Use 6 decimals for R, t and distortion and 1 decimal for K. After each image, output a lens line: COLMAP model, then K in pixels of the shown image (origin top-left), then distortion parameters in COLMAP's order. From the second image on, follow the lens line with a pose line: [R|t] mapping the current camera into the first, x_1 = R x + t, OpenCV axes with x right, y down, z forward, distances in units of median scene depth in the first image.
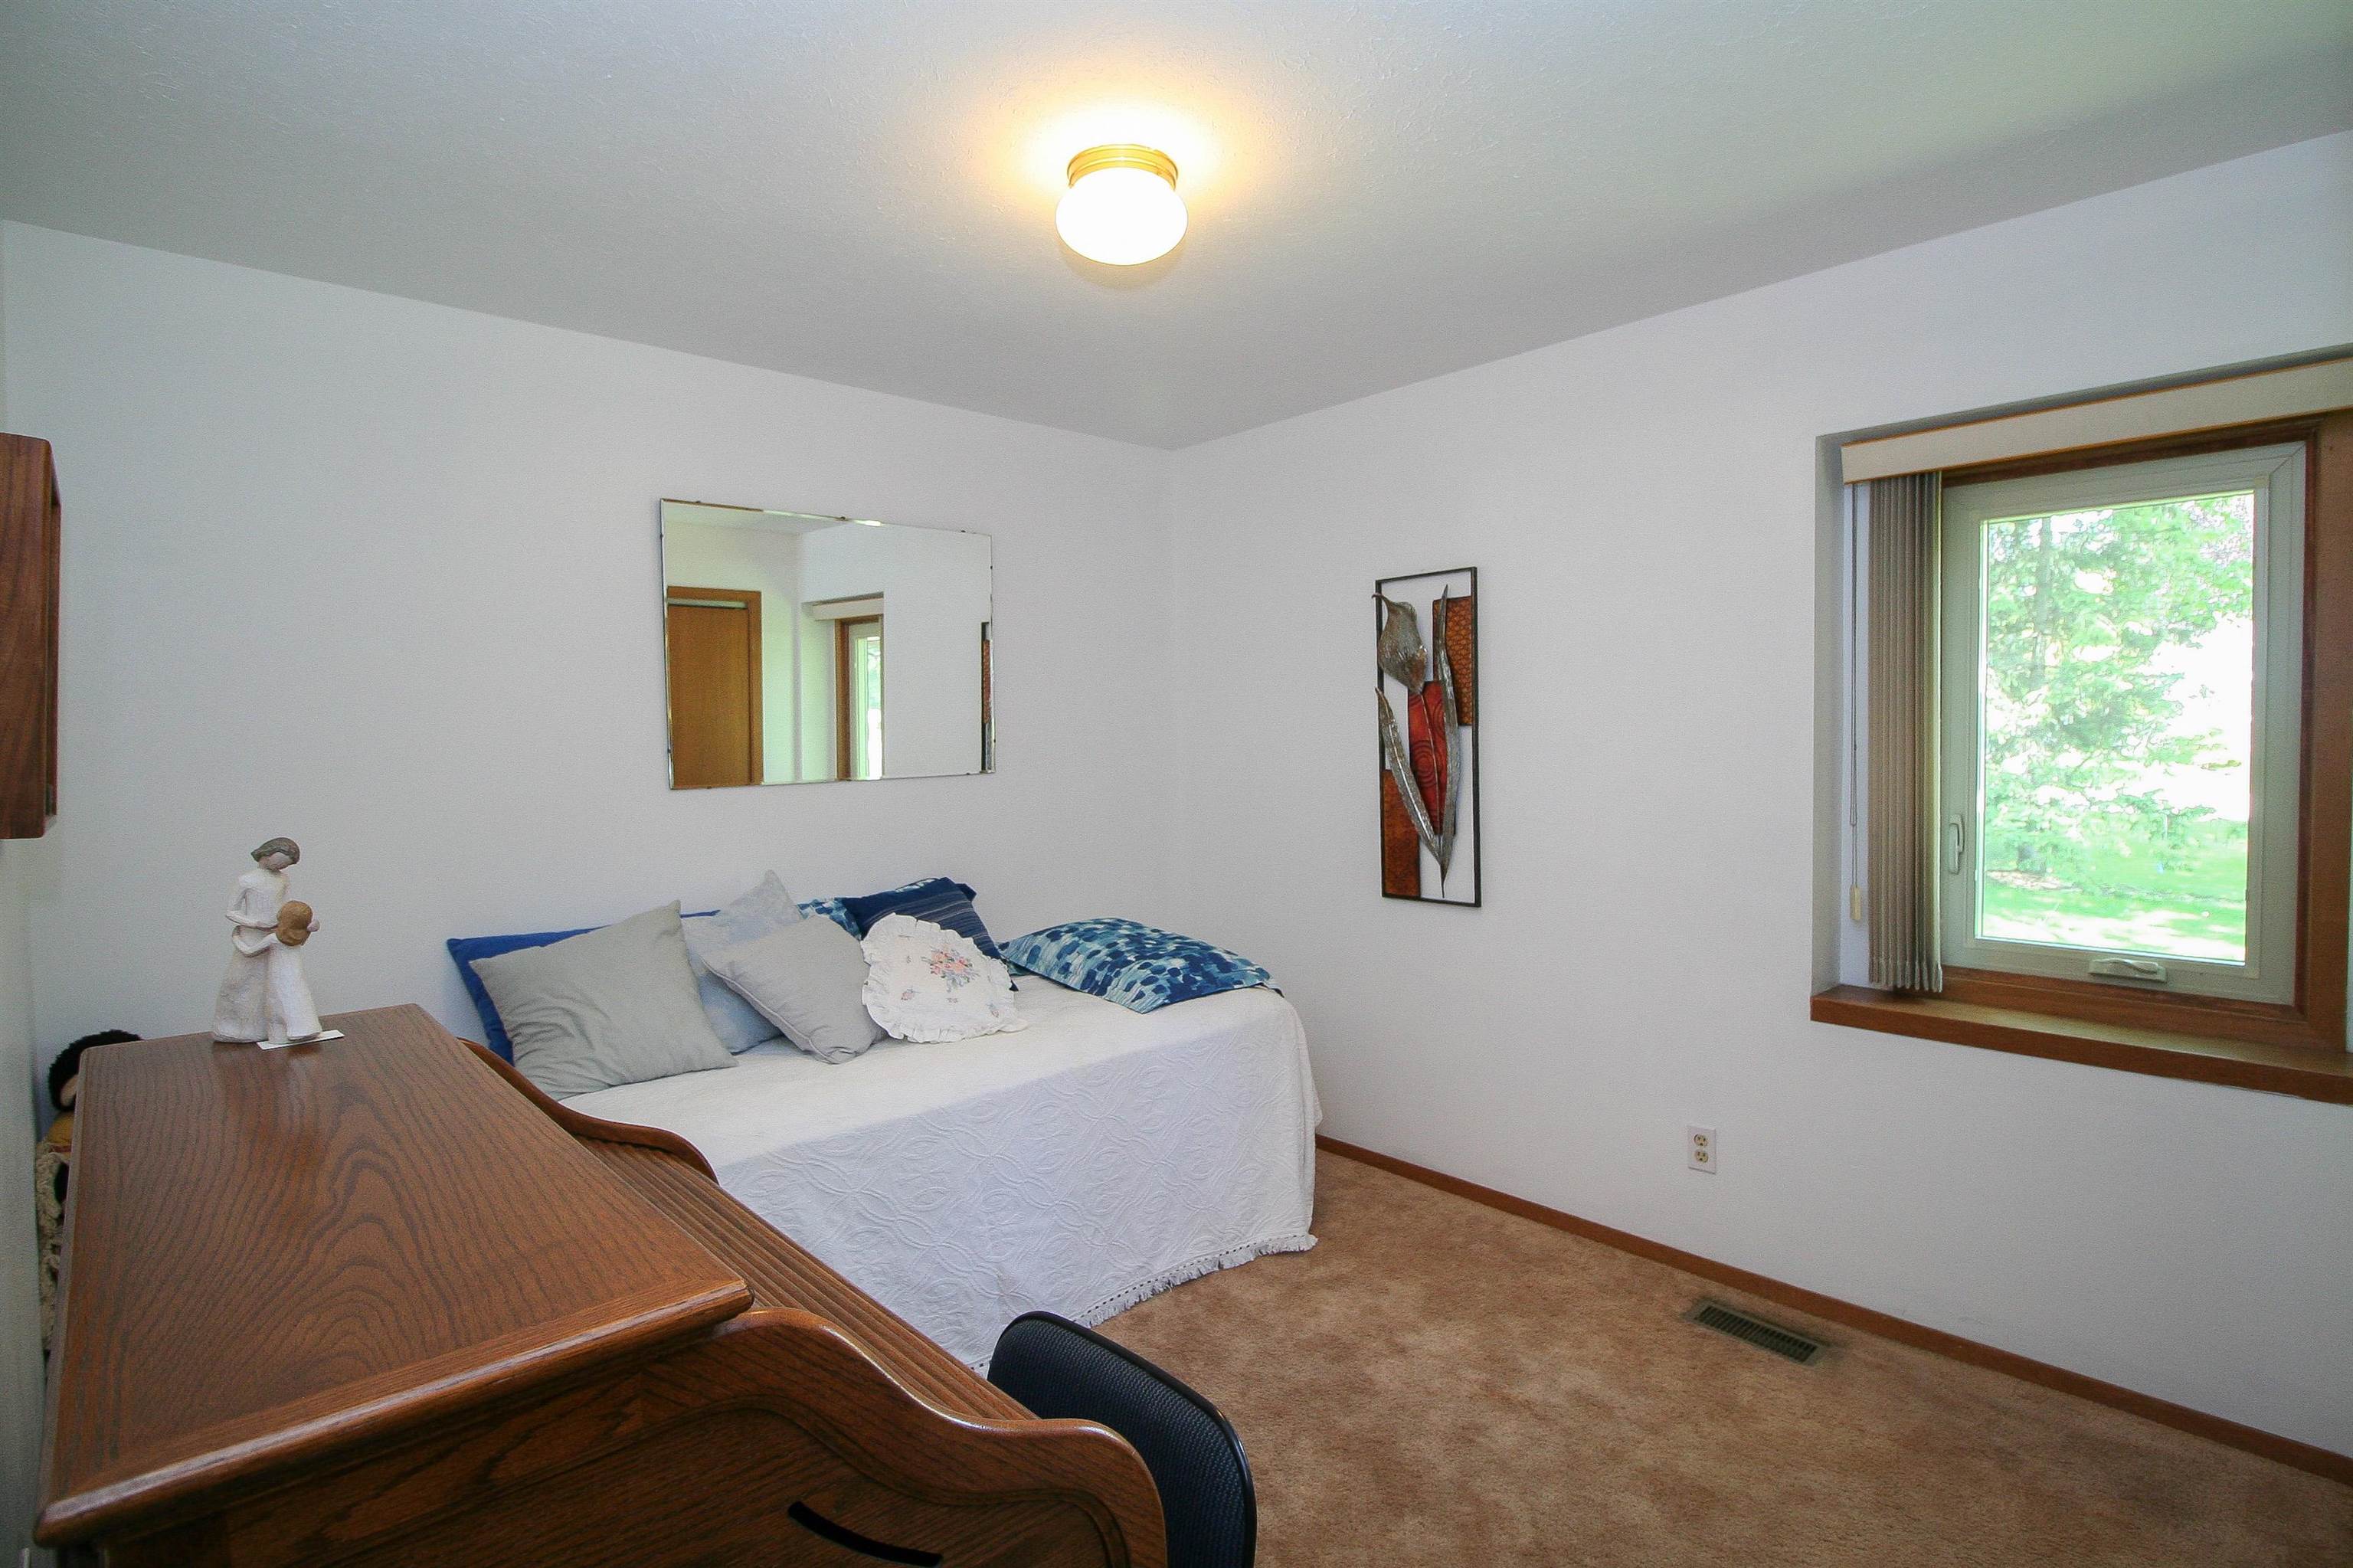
lens RADIAL K [[1170.5, 0, 1184.3], [0, 1170.5, 770.8], [0, 0, 1]] dist [-0.002016, -0.000197]
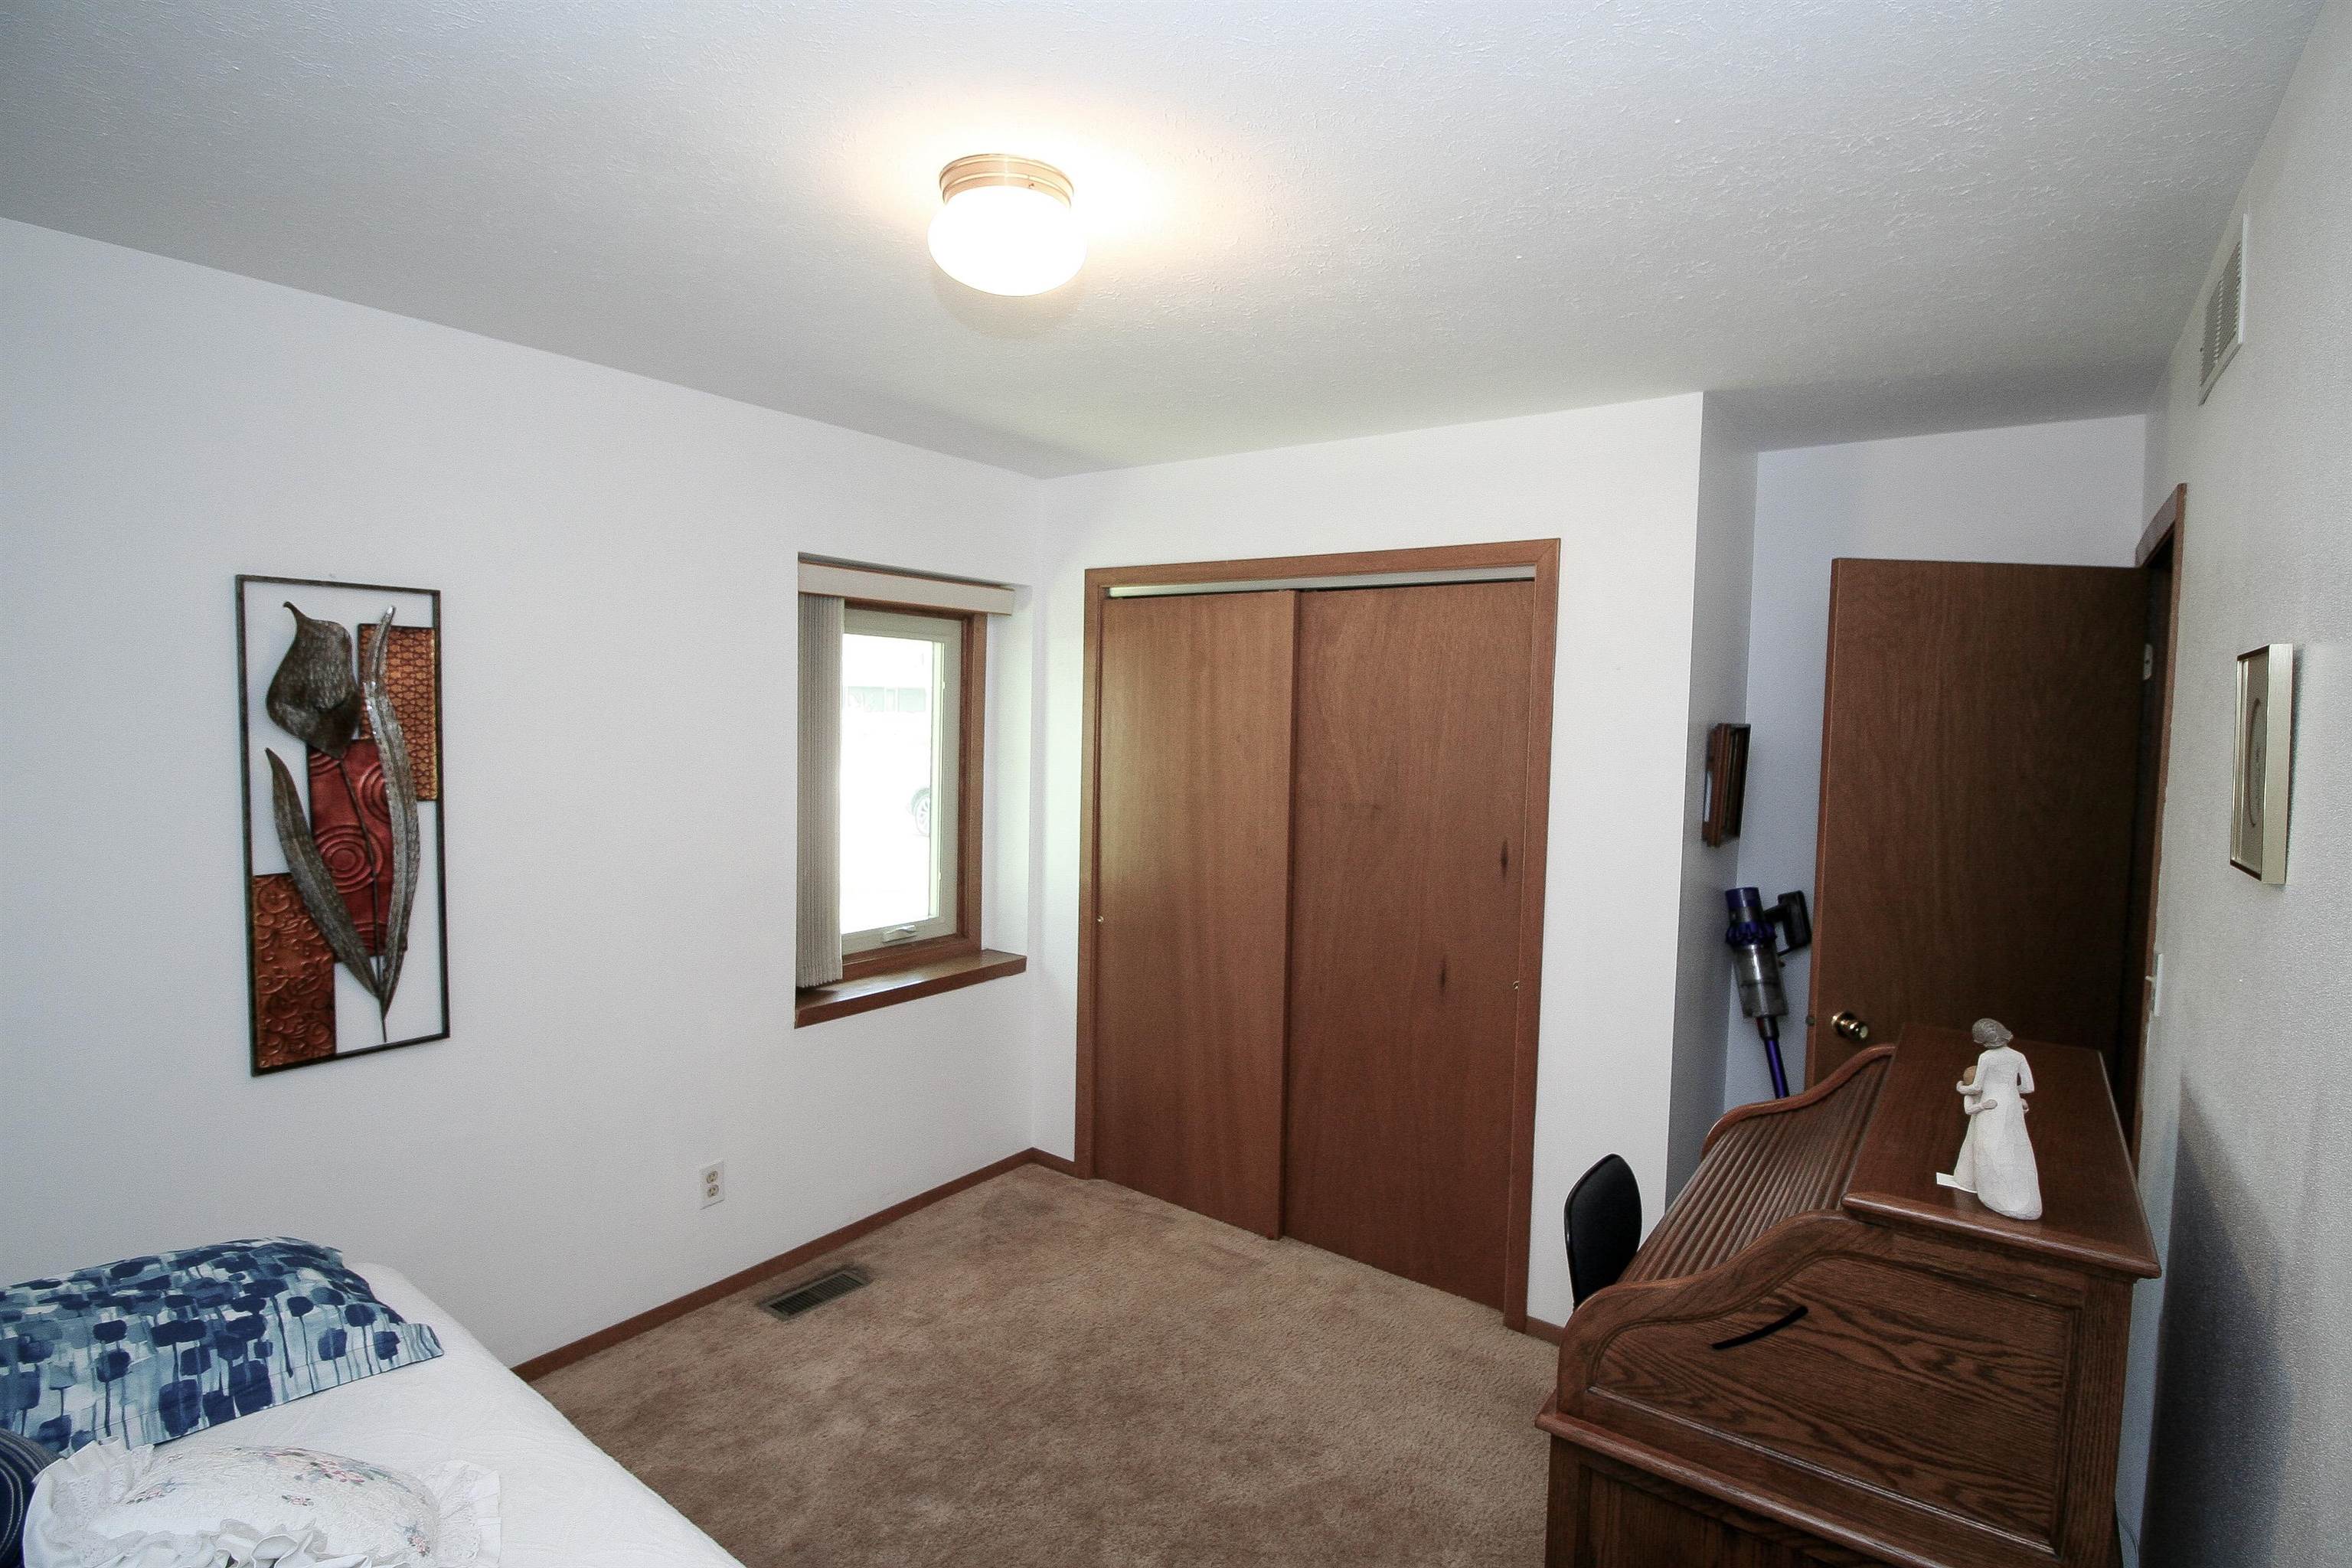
lens RADIAL K [[1170.0, 0, 1183.8], [0, 1170.0, 770.8], [0, 0, 1]] dist [-0.002016, -0.000197]
pose [[-0.204213, -0.045200, 0.977883, -0.593083], [0.011708, 0.998749, 0.048610, -0.089707], [-0.978857, 0.021376, -0.203428, 0.689900]]
